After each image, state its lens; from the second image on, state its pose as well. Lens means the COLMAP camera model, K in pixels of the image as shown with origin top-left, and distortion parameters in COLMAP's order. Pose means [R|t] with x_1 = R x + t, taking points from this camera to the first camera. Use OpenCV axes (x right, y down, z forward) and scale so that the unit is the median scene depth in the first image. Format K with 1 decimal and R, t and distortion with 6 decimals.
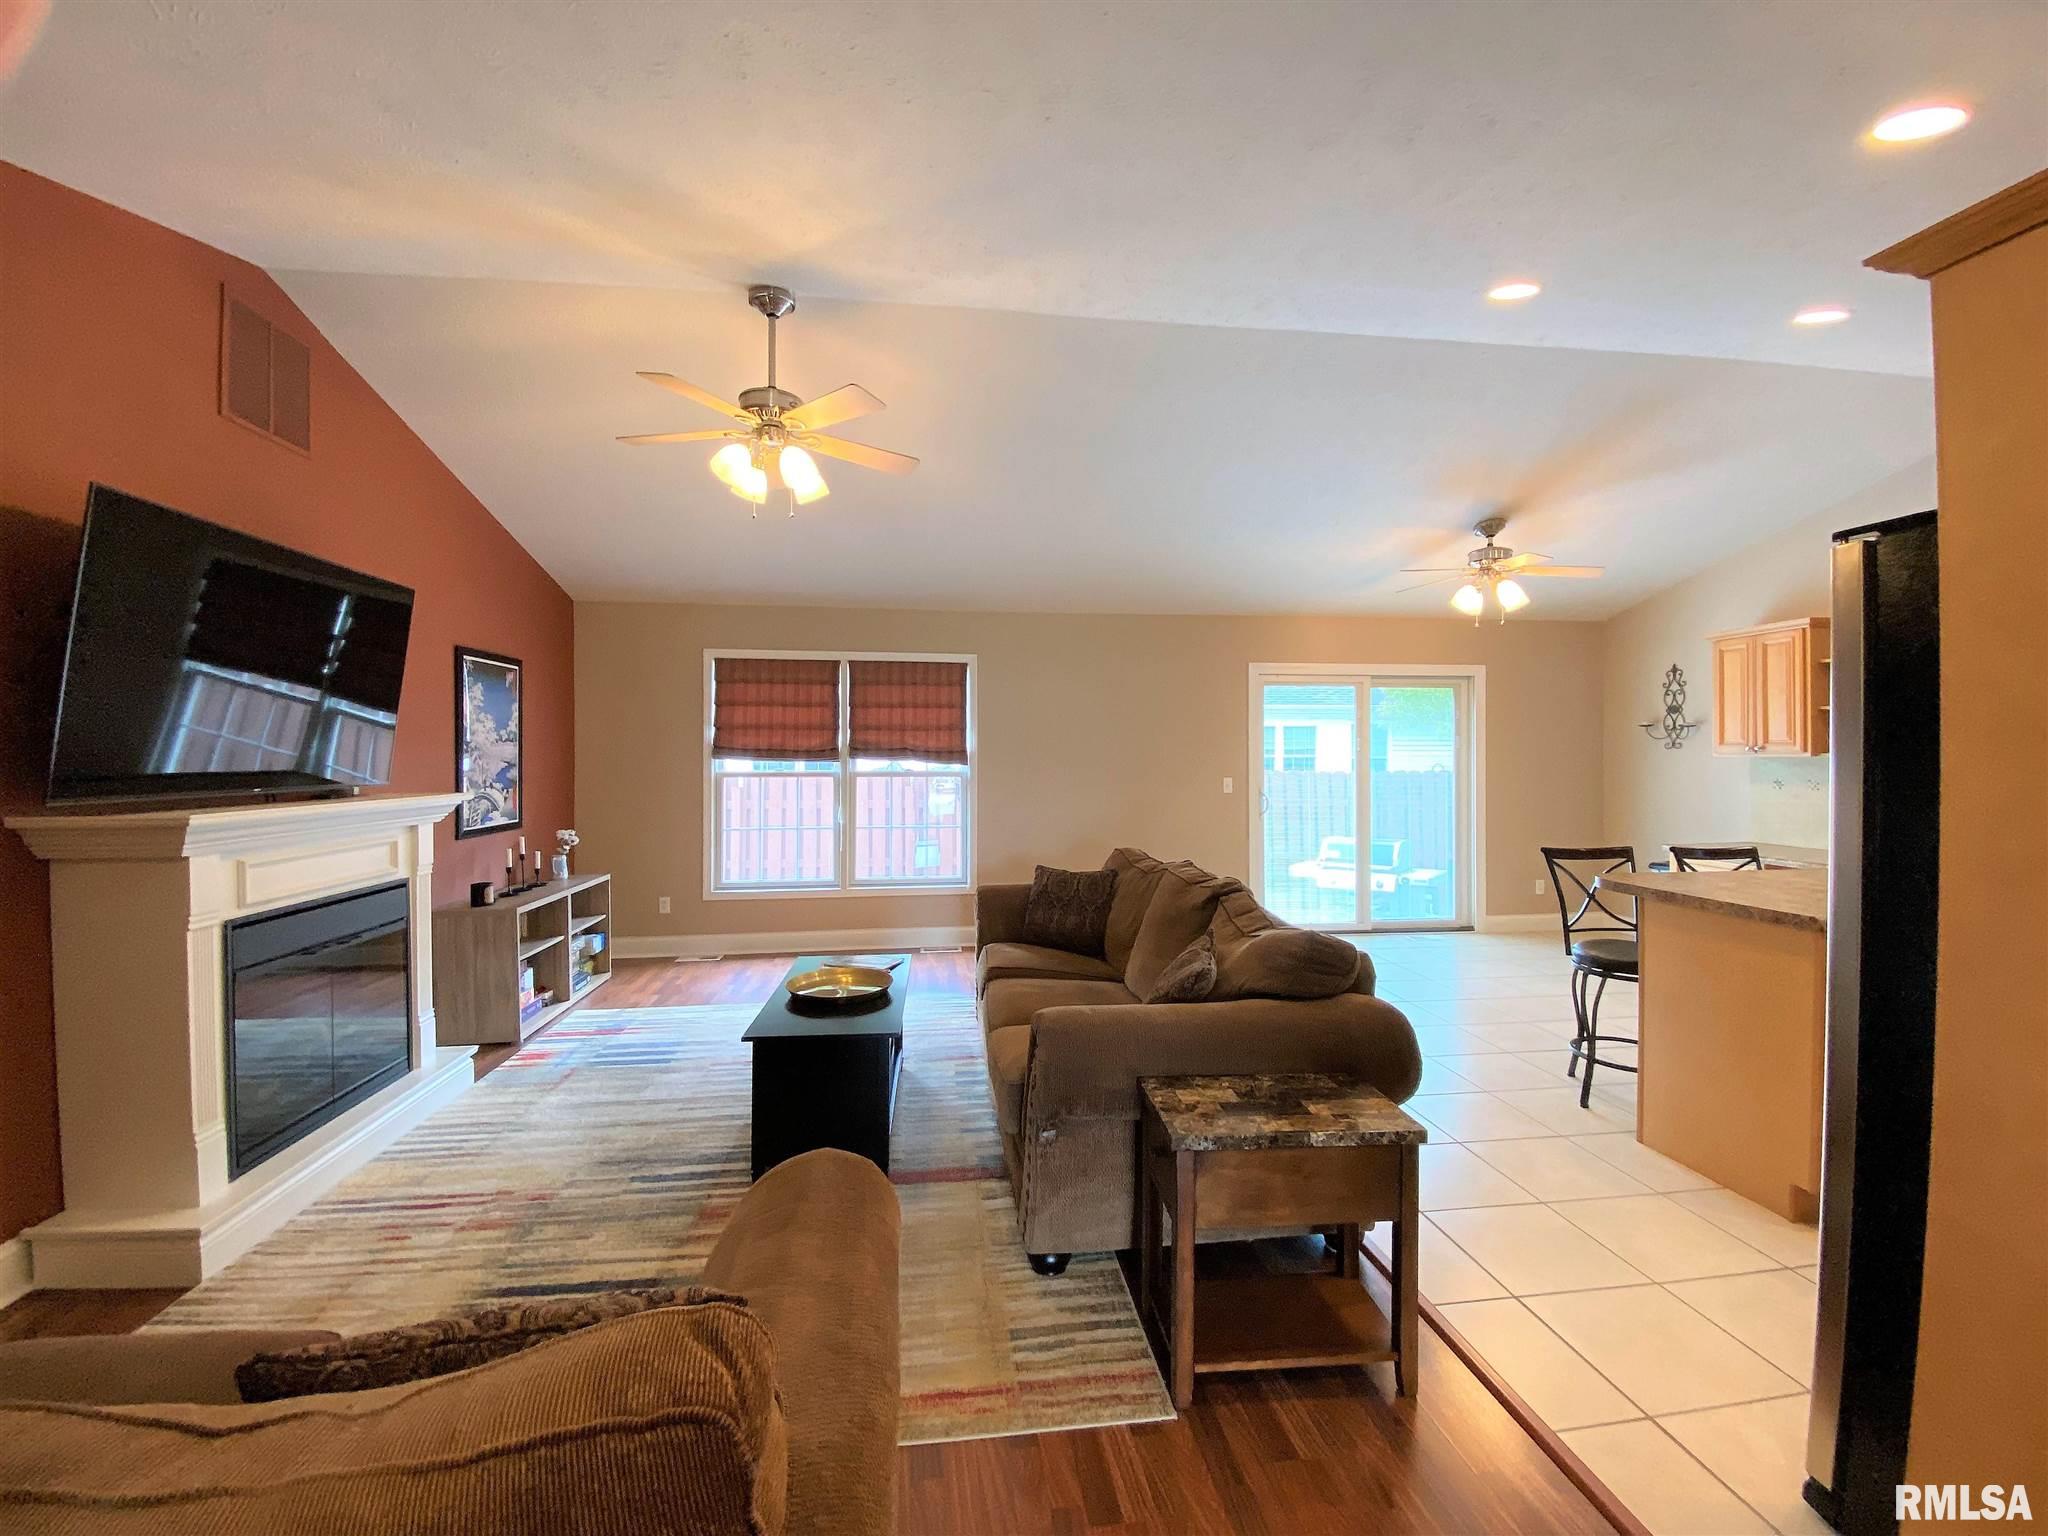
lens RADIAL K [[846.7, 0, 1027.2], [0, 846.7, 762.5], [0, 0, 1]] dist [0.077488, -0.051526]
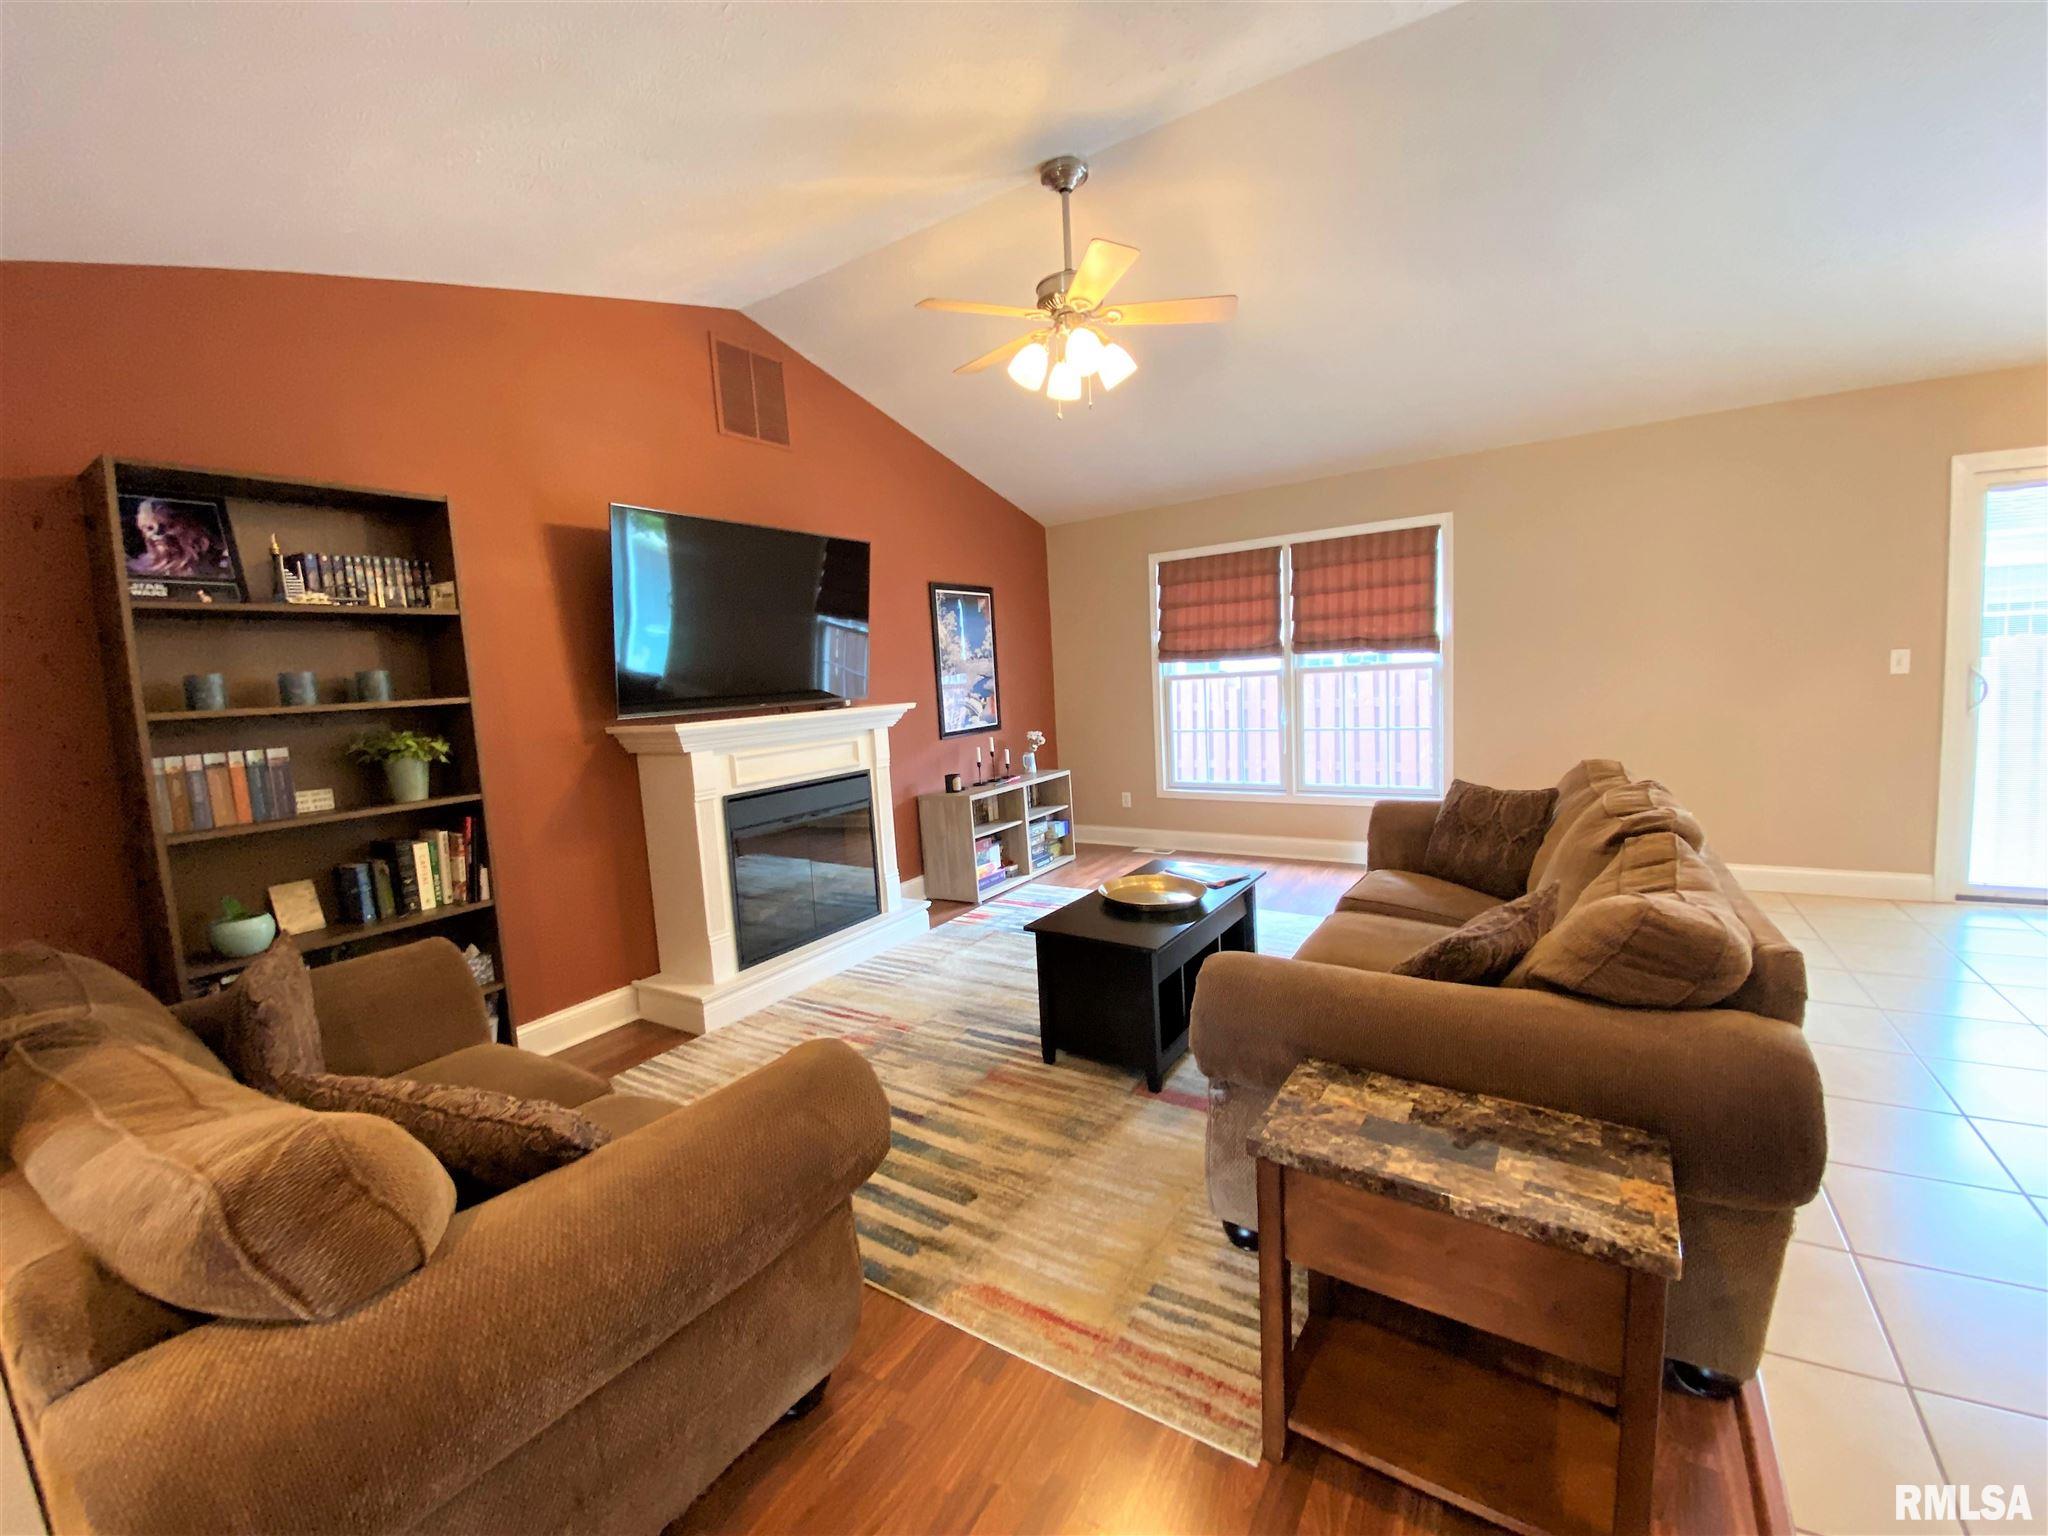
lens RADIAL K [[846.7, 0, 1027.2], [0, 846.7, 762.5], [0, 0, 1]] dist [0.077488, -0.051526]
pose [[0.767934, 0.024407, -0.640063, 0.269787], [0.053176, 0.993395, 0.101680, 0.004945], [0.638318, -0.112120, 0.761564, 0.168704]]
